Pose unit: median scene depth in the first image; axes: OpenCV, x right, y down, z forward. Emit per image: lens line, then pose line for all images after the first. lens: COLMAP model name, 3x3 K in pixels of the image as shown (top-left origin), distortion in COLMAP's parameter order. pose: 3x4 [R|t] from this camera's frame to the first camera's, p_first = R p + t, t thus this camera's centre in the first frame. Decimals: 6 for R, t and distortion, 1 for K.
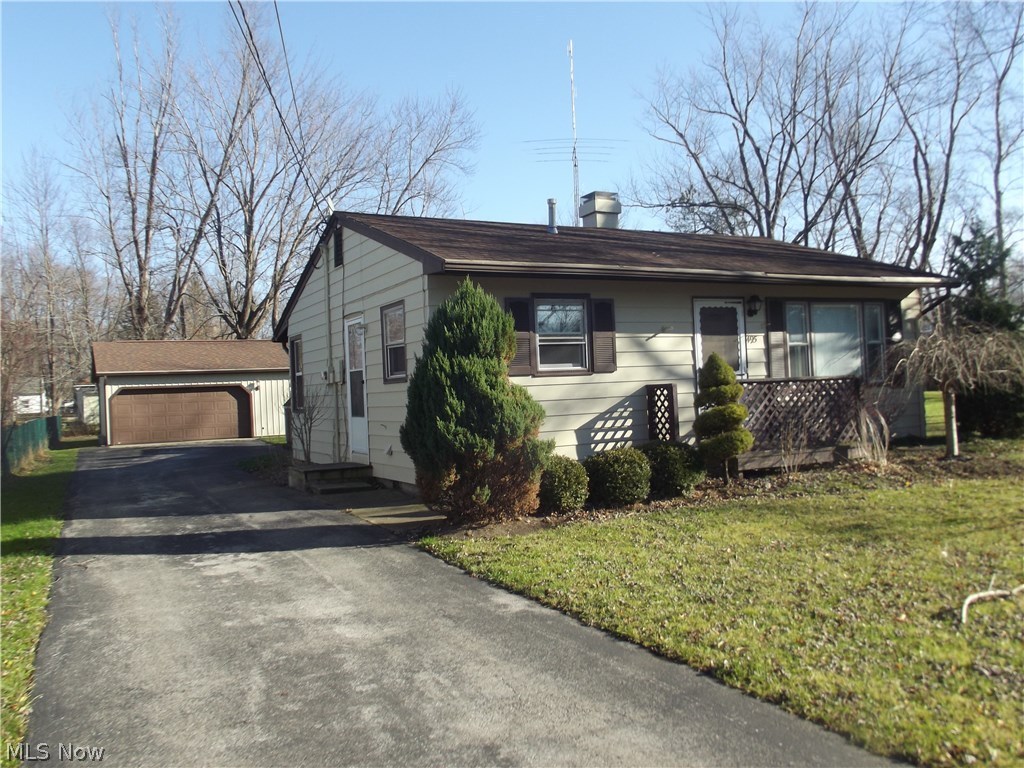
lens RADIAL K [[849.5, 0, 532.3], [0, 849.5, 379.8], [0, 0, 1]] dist [-0.033793, 0.001493]
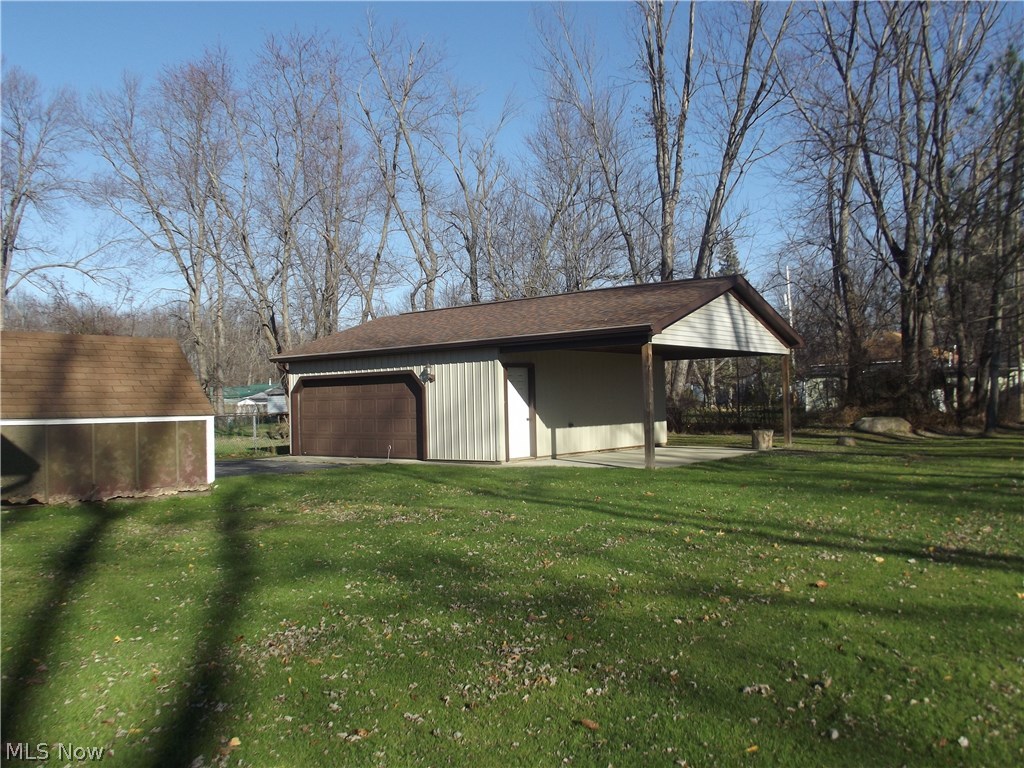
lens RADIAL K [[853.7, 0, 532.6], [0, 853.7, 386.3], [0, 0, 1]] dist [-0.041521, 0.009813]
pose [[0.404858, 0.018766, -0.914187, 0.266981], [0.020860, 0.999340, 0.029752, -0.000423], [0.914141, -0.031115, 0.404199, 0.886507]]
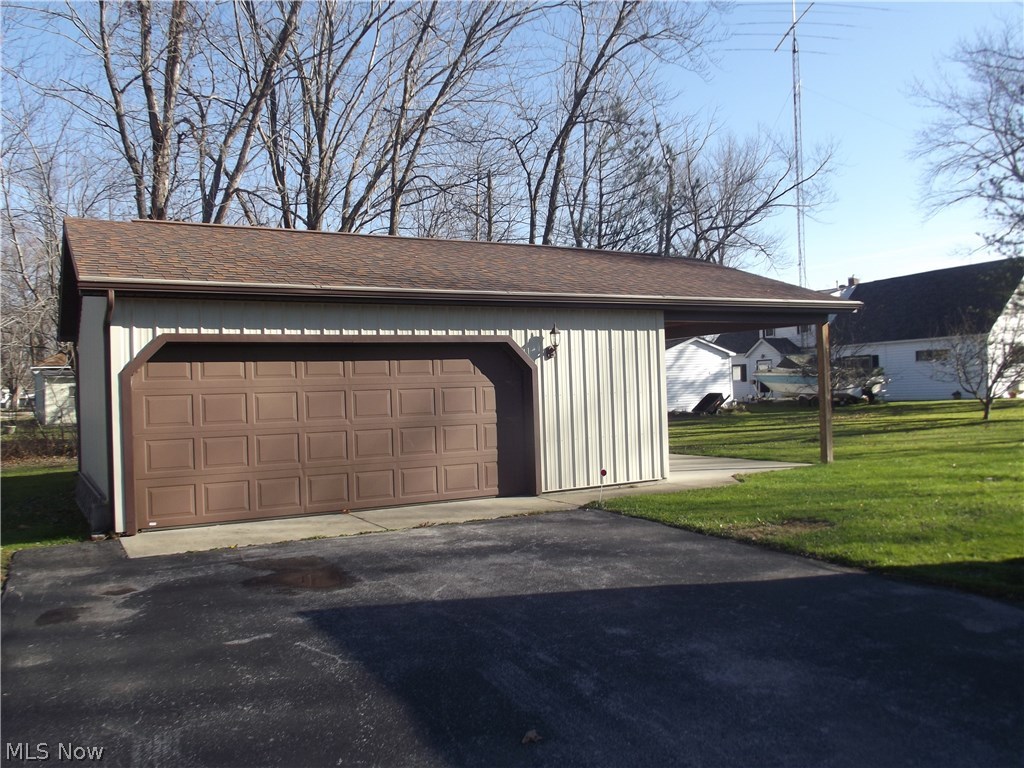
lens RADIAL K [[853.7, 0, 532.6], [0, 853.7, 386.3], [0, 0, 1]] dist [-0.041521, 0.009813]
pose [[0.999450, 0.014108, 0.030005, -0.368254], [-0.014396, 0.999852, 0.009404, 0.022421], [-0.029868, -0.009830, 0.999506, 0.701938]]
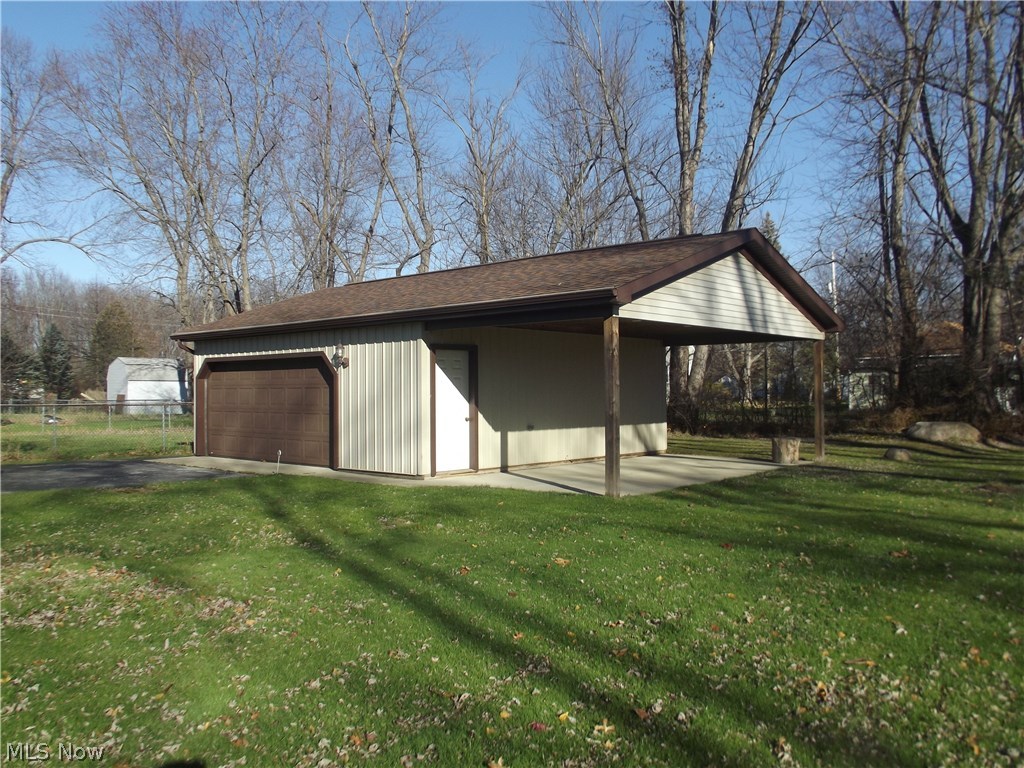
lens RADIAL K [[849.5, 0, 532.3], [0, 849.5, 379.8], [0, 0, 1]] dist [-0.033793, 0.001493]
pose [[0.357882, 0.030125, -0.933281, 0.142955], [0.004833, 0.999406, 0.034113, 0.004701], [0.933754, -0.016719, 0.357524, 1.002584]]
